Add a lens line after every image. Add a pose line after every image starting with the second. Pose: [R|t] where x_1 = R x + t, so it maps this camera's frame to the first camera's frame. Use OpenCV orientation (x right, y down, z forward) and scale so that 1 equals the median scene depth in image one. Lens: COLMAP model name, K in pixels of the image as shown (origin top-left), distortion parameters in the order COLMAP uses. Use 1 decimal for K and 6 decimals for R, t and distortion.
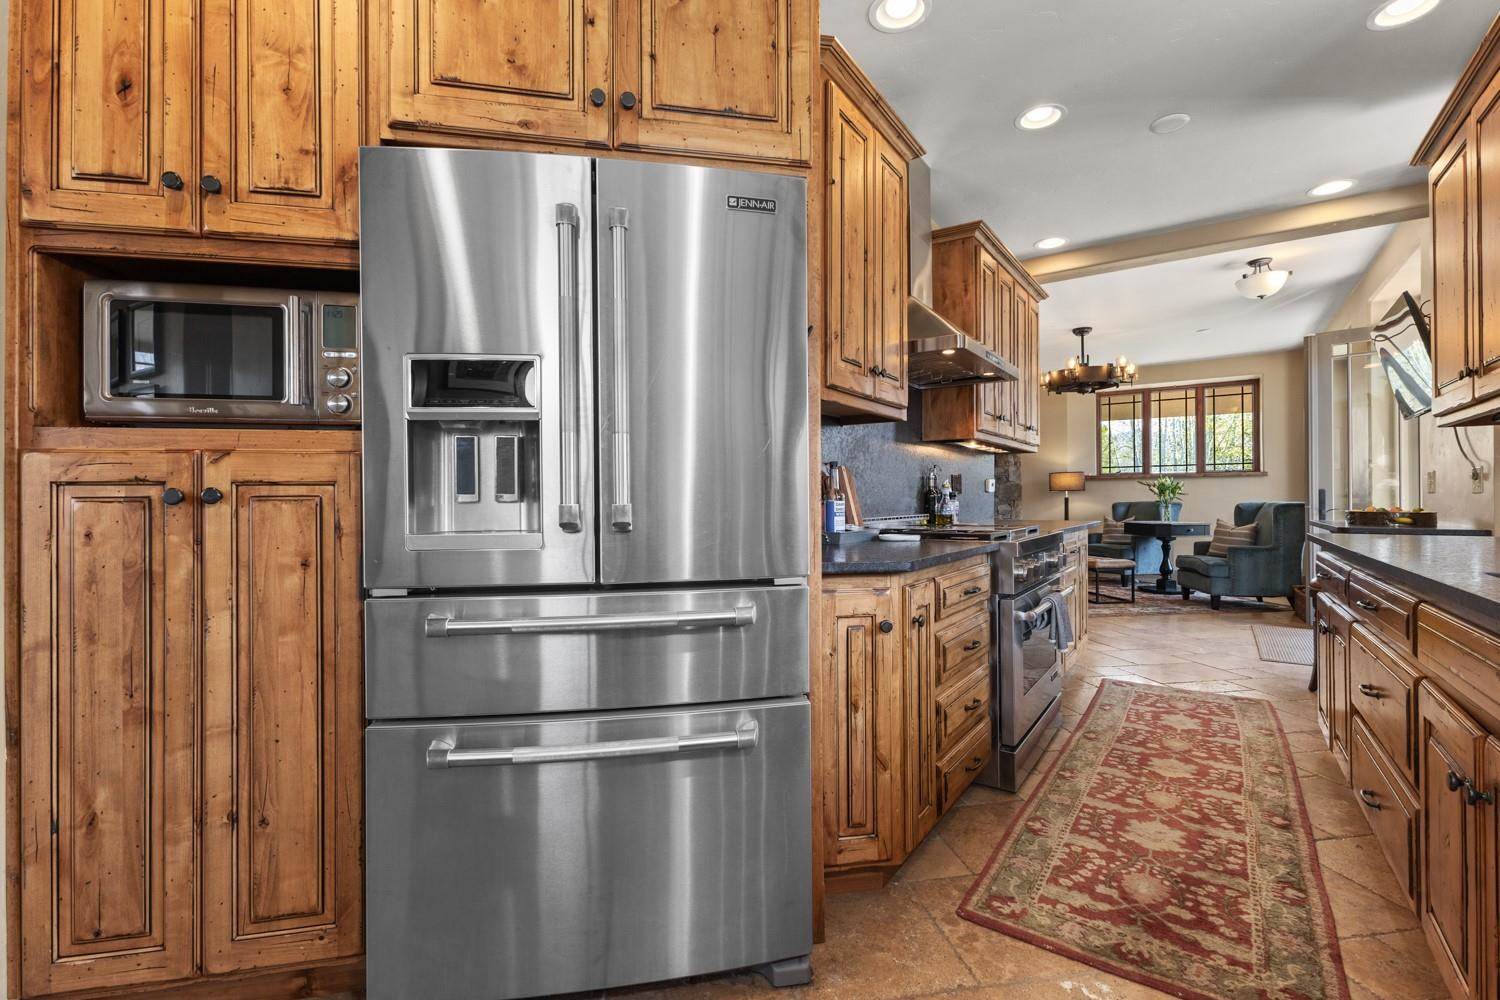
lens RADIAL K [[676.5, 0, 750.0], [0, 676.5, 500.0], [0, 0, 1]] dist [0.009543, 0.000322]
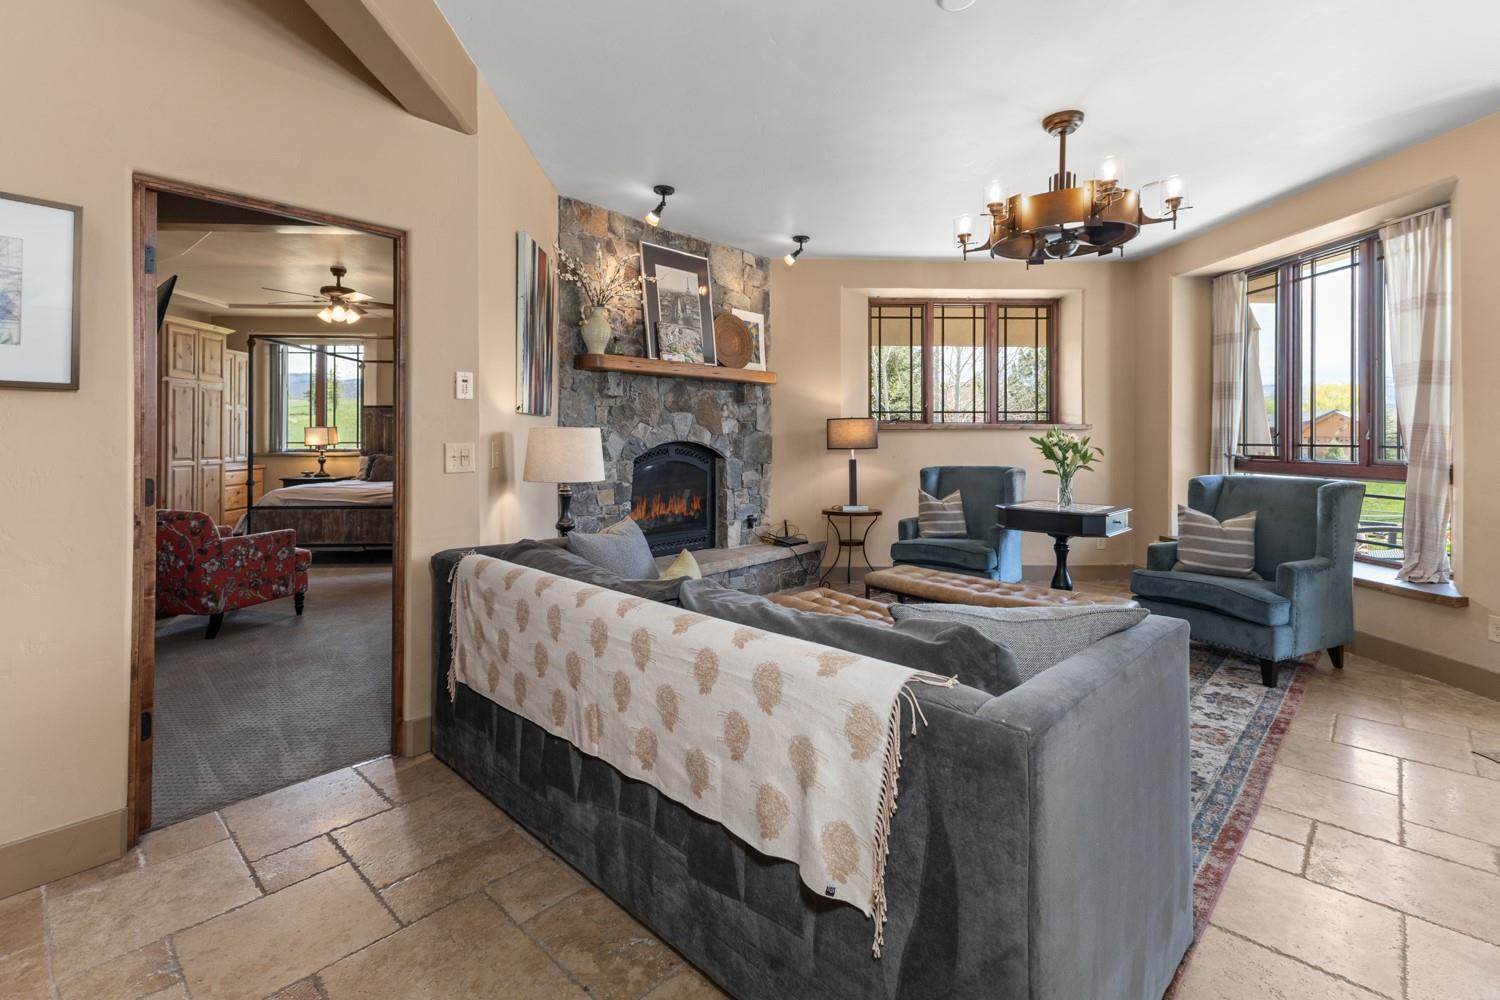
lens RADIAL K [[689.8, 0, 749.5], [0, 689.8, 431.7], [0, 0, 1]] dist [0.014564, -0.000061]
pose [[0.799749, 0.013614, 0.600180, 0.024007], [-0.006140, 0.999876, -0.014498, -0.021484], [-0.600303, 0.007910, 0.799734, 0.633858]]
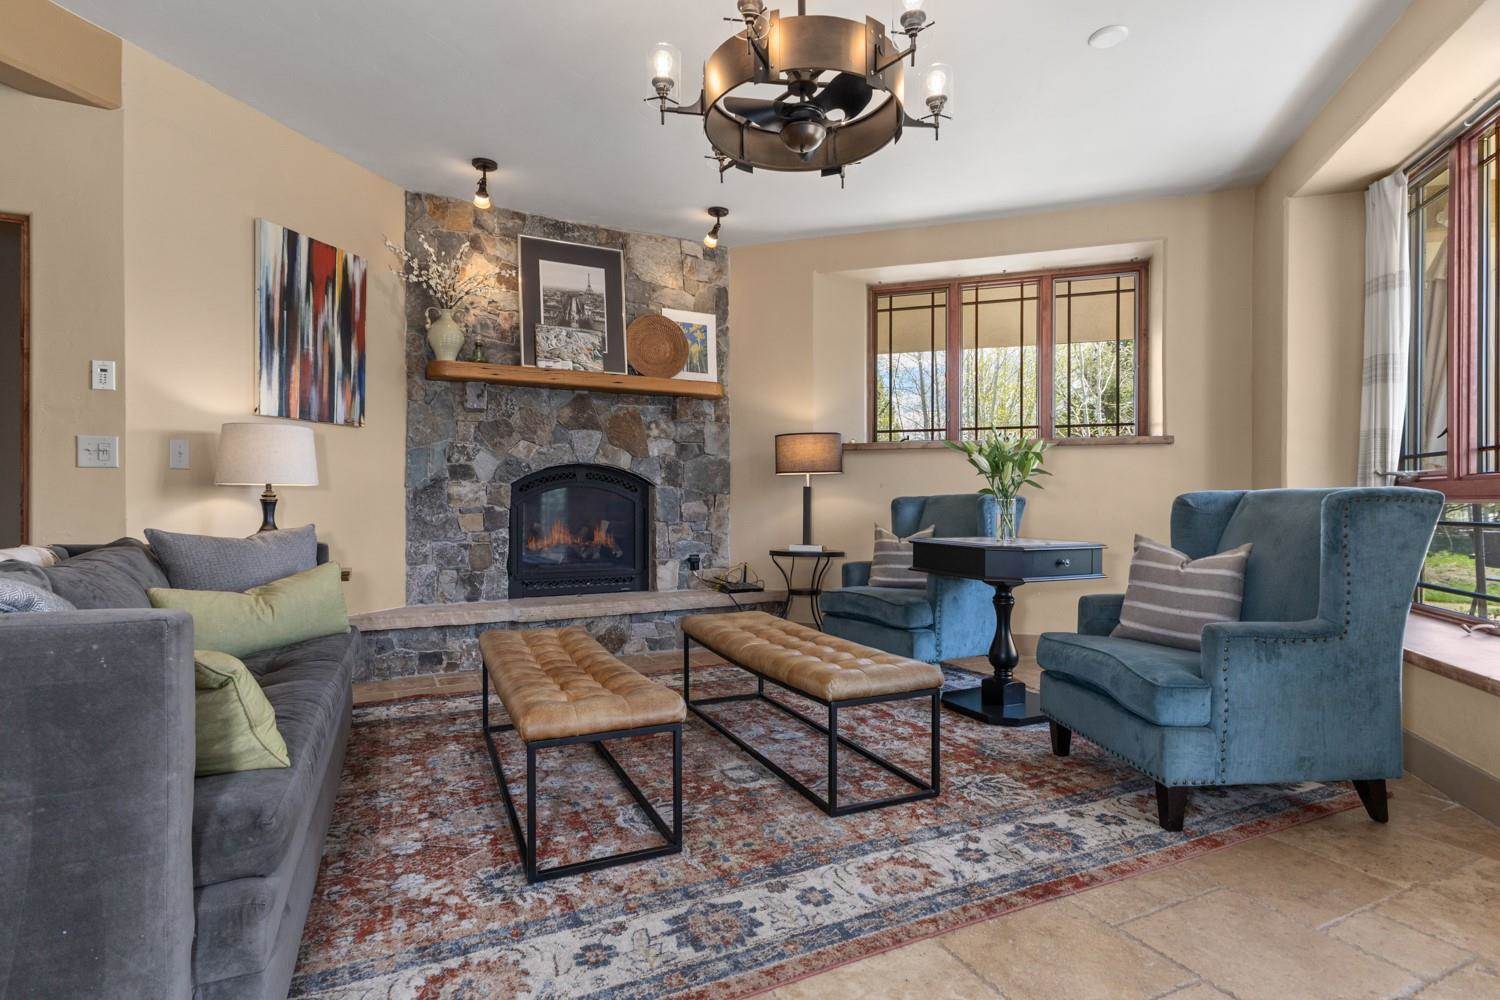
lens RADIAL K [[750.8, 0, 750.0], [0, 750.8, 500.0], [0, 0, 1]] dist [0.013485, -0.001002]
pose [[0.959805, 0.009027, 0.280524, 0.314944], [-0.007521, 0.999951, -0.006447, 0.010776], [-0.280568, 0.004078, 0.959825, 0.565799]]
